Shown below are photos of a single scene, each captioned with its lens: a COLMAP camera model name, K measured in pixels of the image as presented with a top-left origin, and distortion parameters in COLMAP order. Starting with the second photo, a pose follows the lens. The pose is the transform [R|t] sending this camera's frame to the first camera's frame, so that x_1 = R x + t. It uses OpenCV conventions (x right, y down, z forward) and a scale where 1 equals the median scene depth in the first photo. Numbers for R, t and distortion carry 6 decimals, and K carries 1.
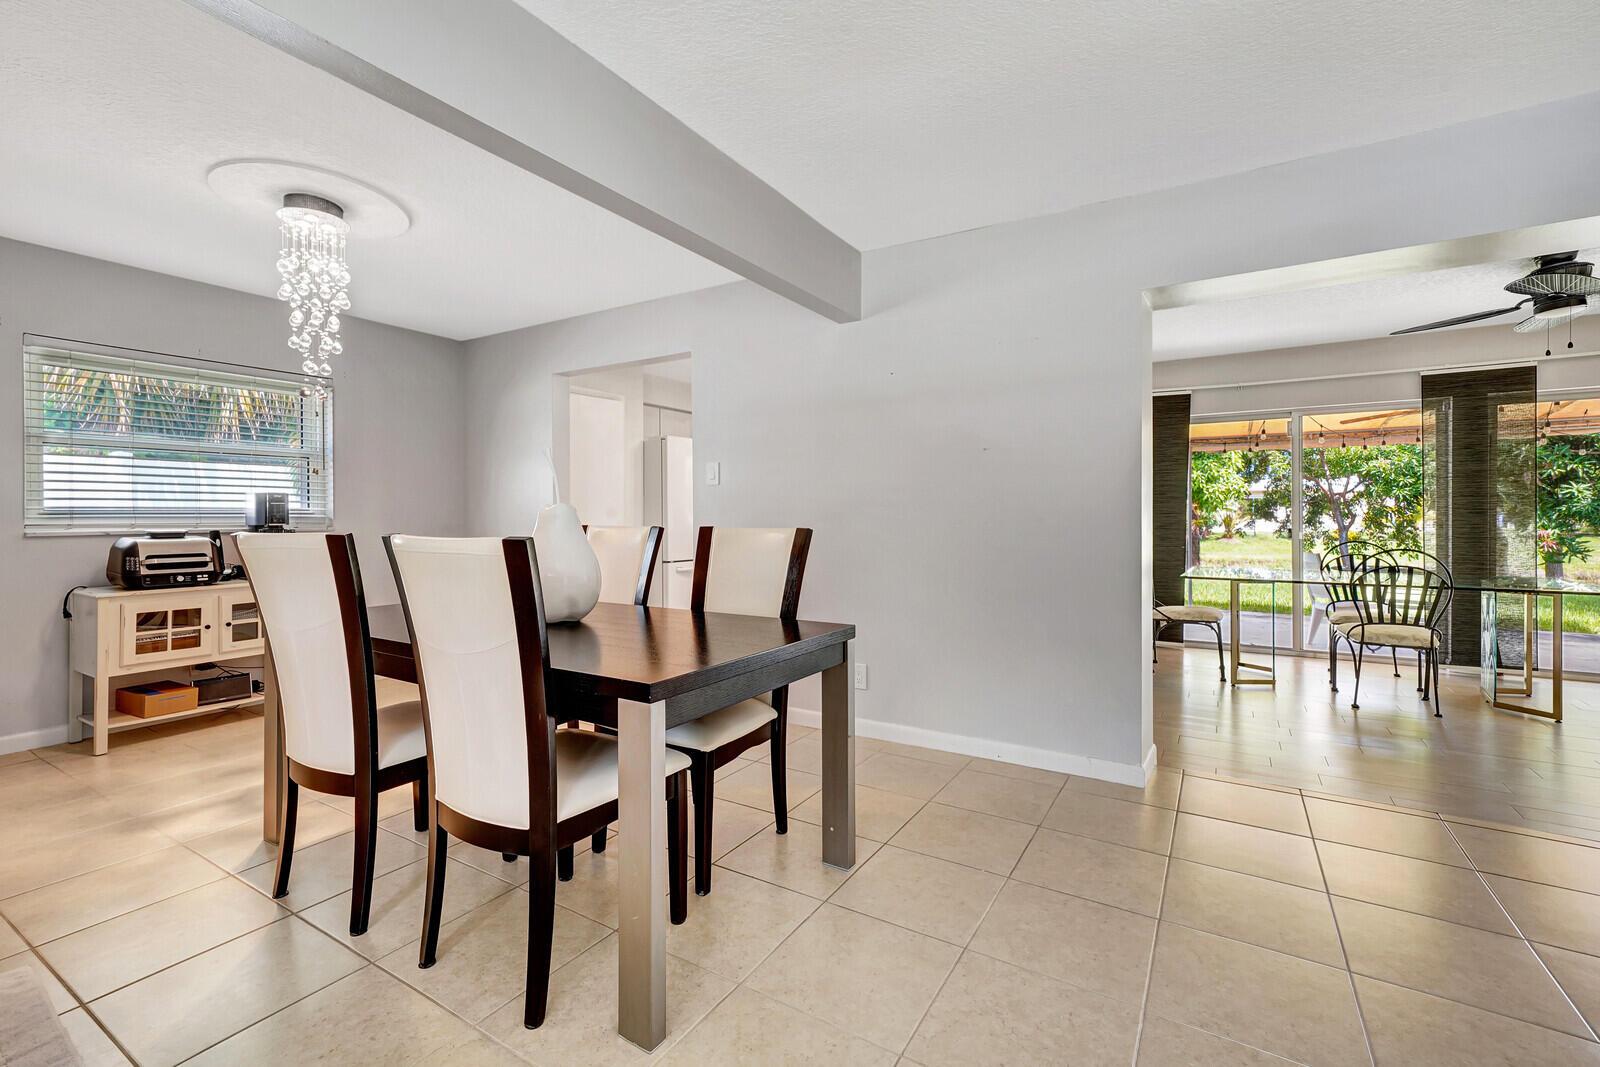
lens RADIAL K [[682.6, 0, 825.9], [0, 682.6, 514.5], [0, 0, 1]] dist [0.001113, 0.000598]
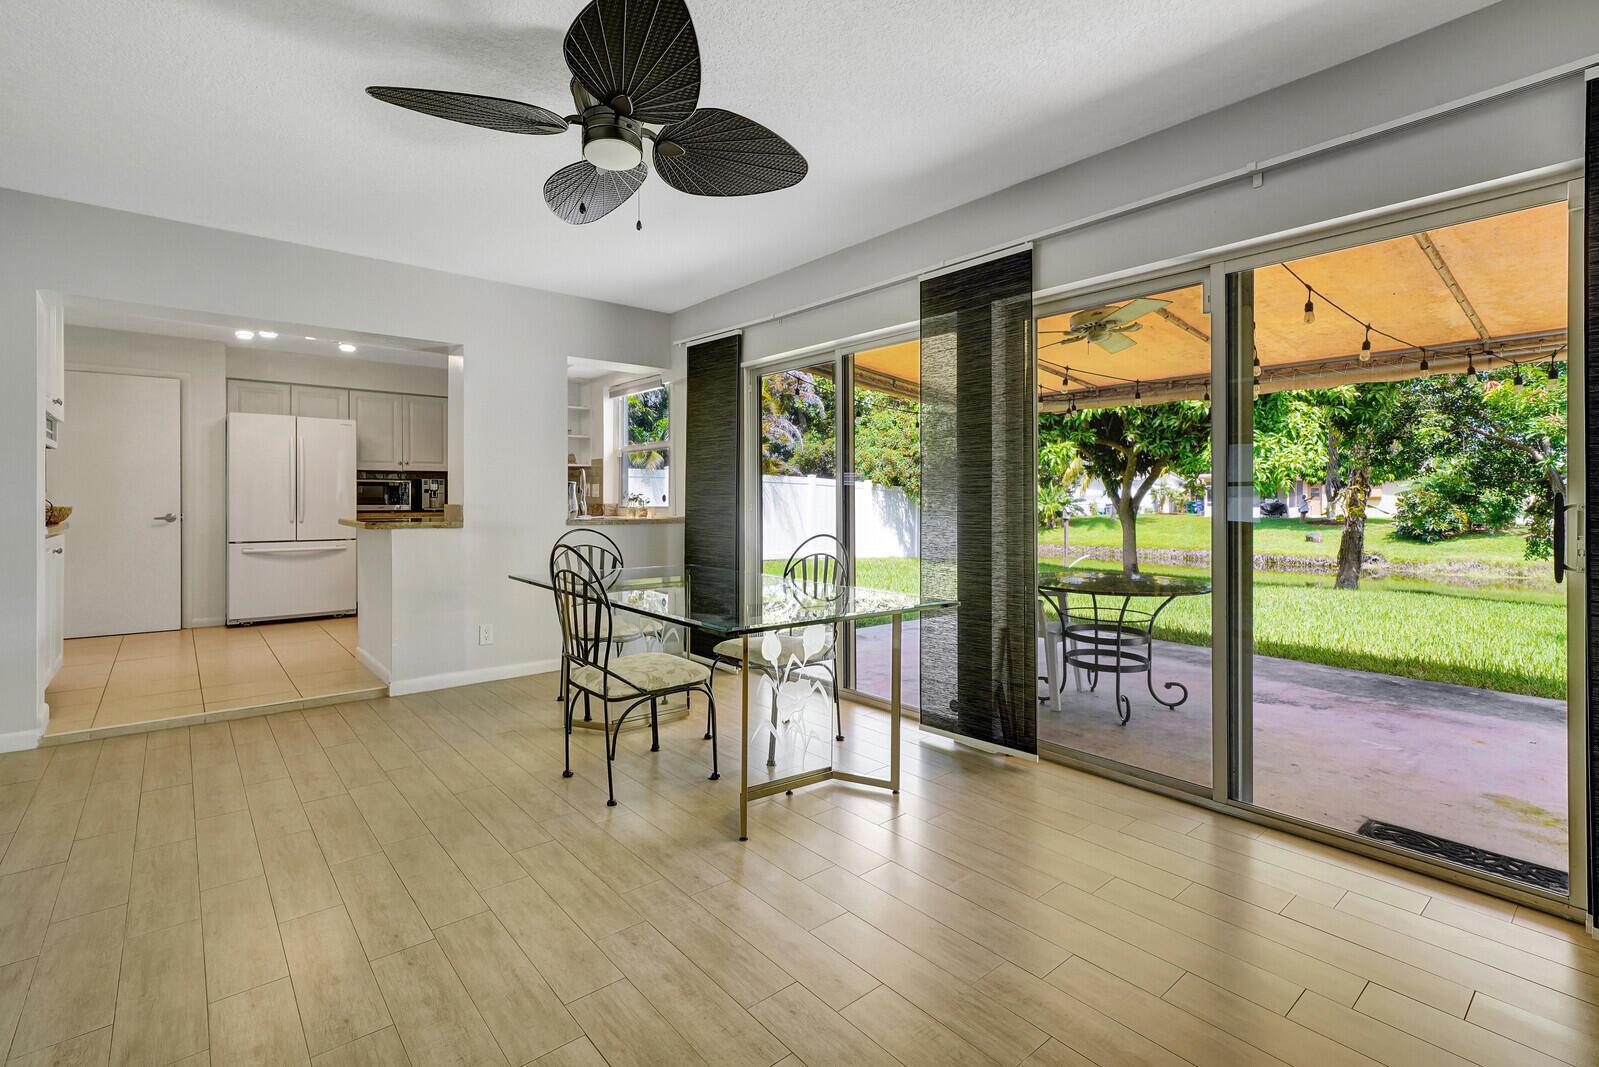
lens RADIAL K [[729.1, 0, 789.6], [0, 729.1, 501.3], [0, 0, 1]] dist [0.003195, 0.000387]
pose [[0.944368, 0.011461, -0.328690, 1.507219], [-0.009621, 0.999928, 0.007225, 0.001200], [0.328750, -0.003661, 0.944410, 0.468534]]
